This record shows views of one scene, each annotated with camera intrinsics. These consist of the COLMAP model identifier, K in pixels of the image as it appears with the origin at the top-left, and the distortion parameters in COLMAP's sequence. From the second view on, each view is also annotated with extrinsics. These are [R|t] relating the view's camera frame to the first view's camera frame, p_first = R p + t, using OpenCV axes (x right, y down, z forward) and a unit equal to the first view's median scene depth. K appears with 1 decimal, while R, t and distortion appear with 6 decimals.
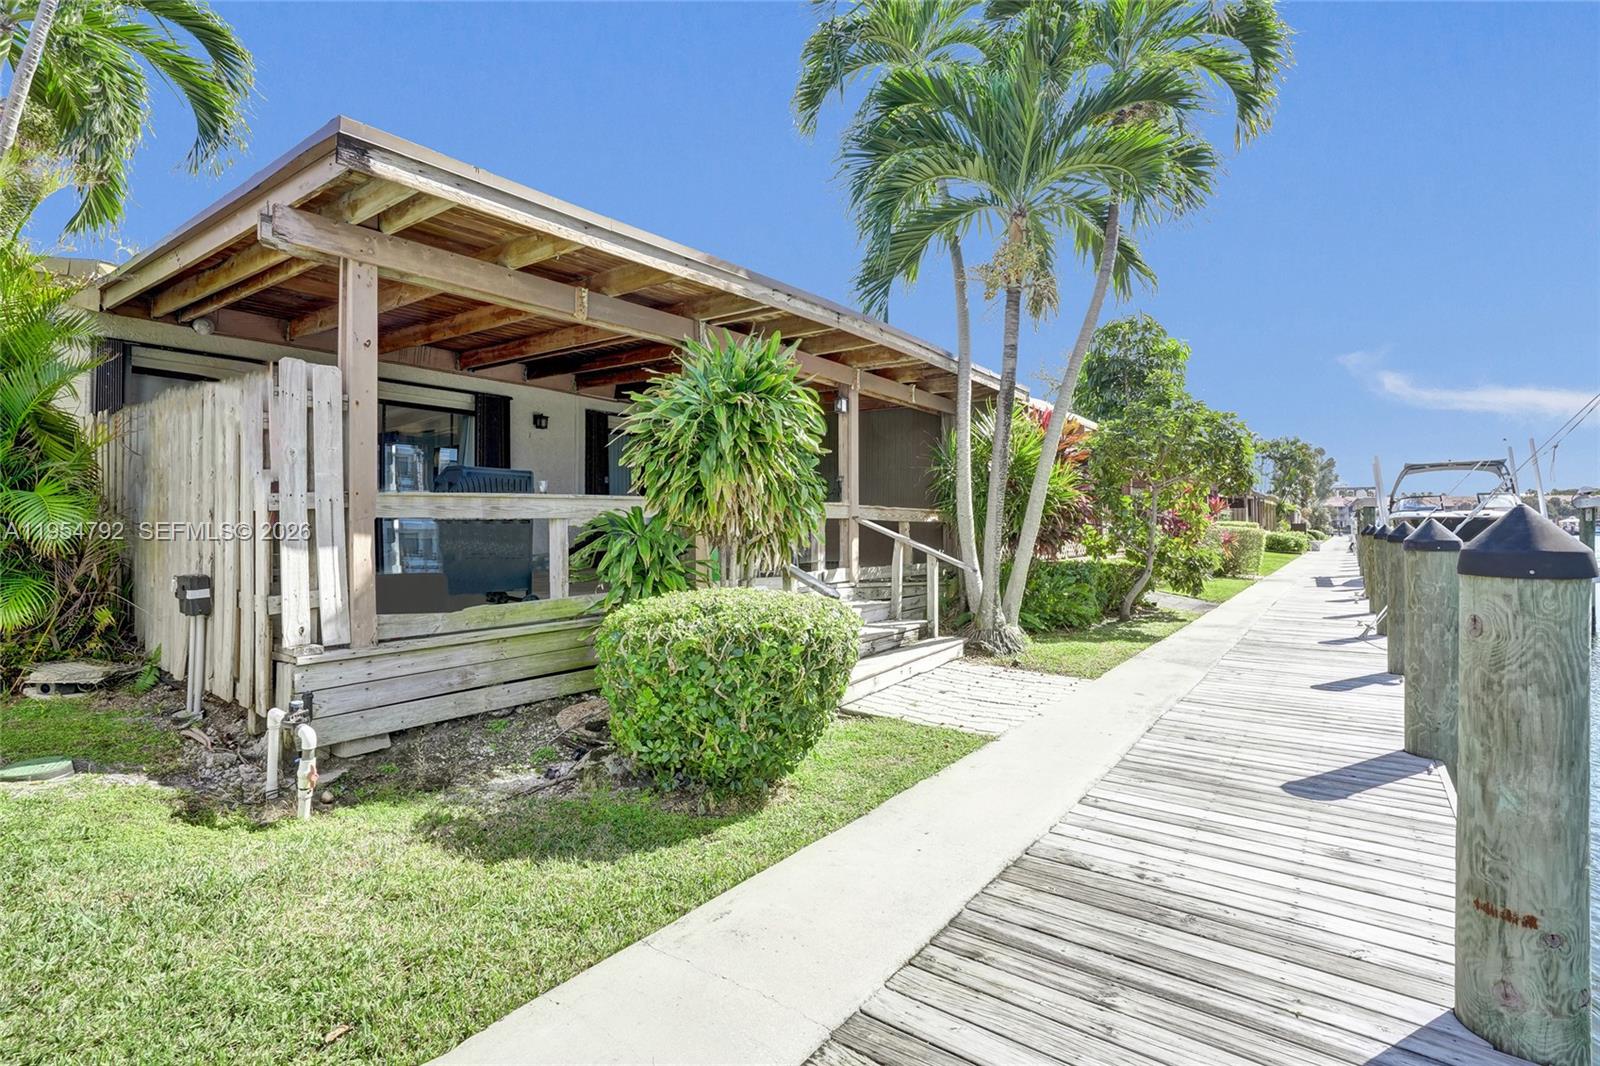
lens RADIAL K [[762.9, 0, 804.3], [0, 762.9, 511.2], [0, 0, 1]] dist [-0.052619, 0.025970]
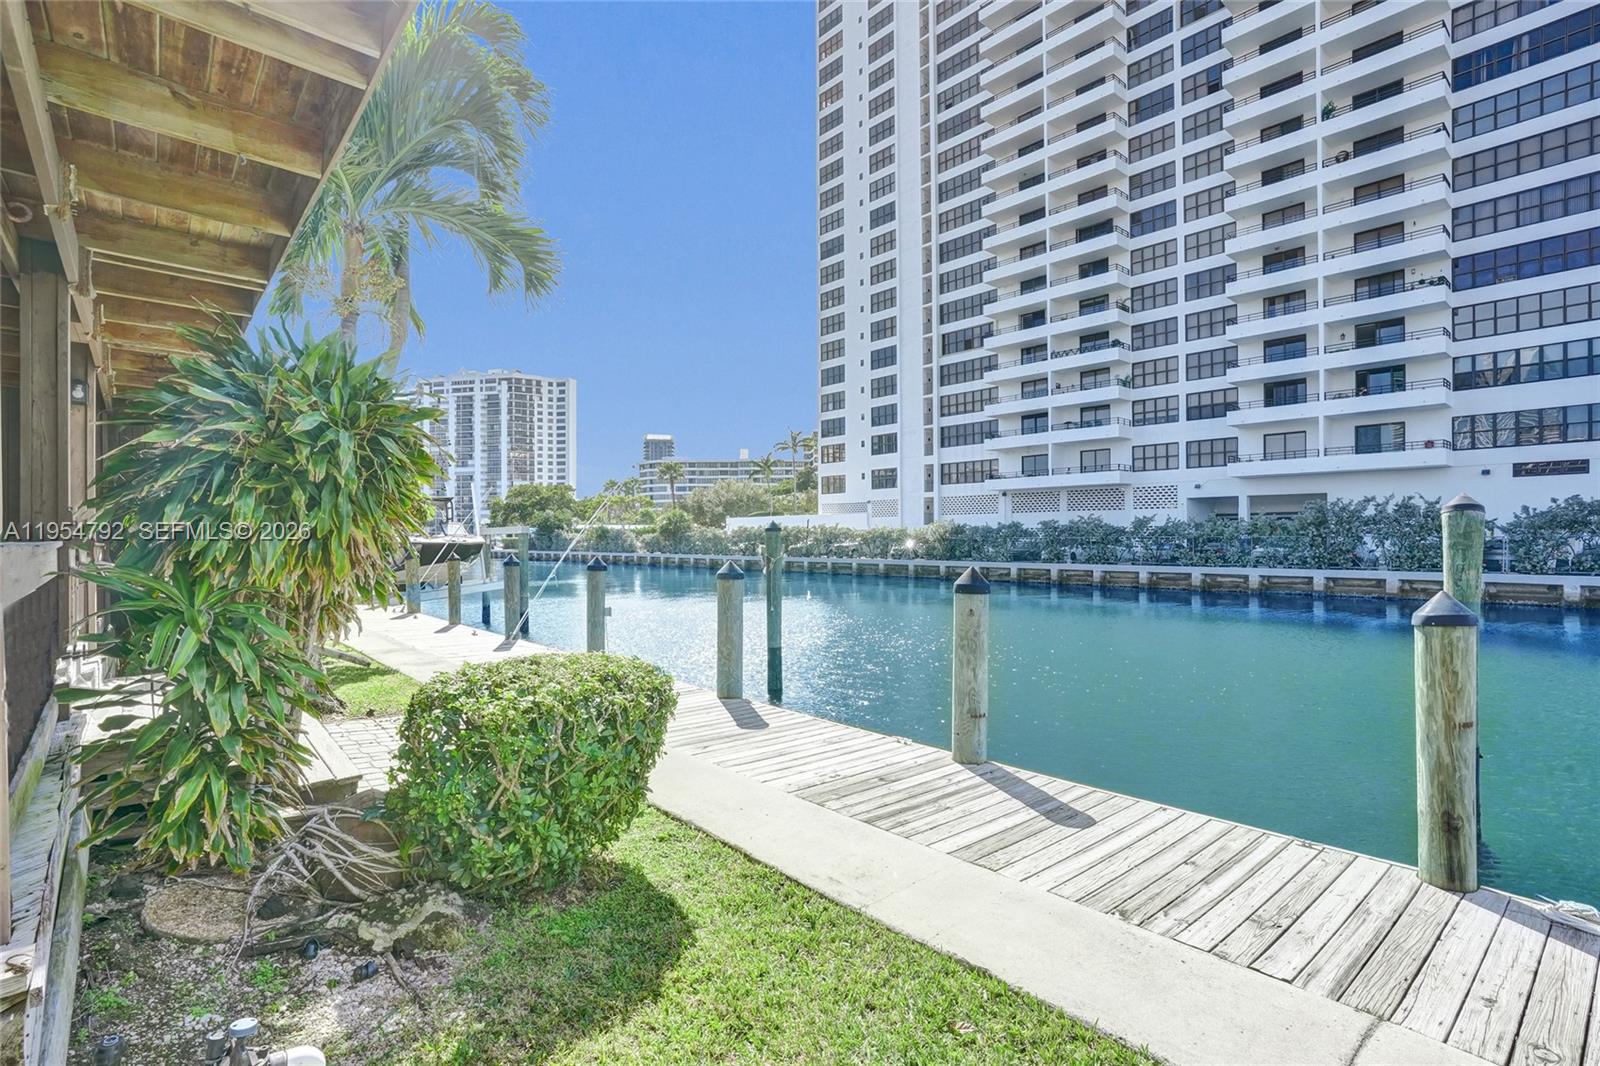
lens RADIAL K [[767.4, 0, 803.4], [0, 767.4, 538.7], [0, 0, 1]] dist [-0.049407, 0.026924]
pose [[0.220073, 0.001327, 0.975483, -0.851839], [-0.017773, 0.999839, 0.002650, -0.048103], [-0.975322, -0.017920, 0.220061, 0.444023]]
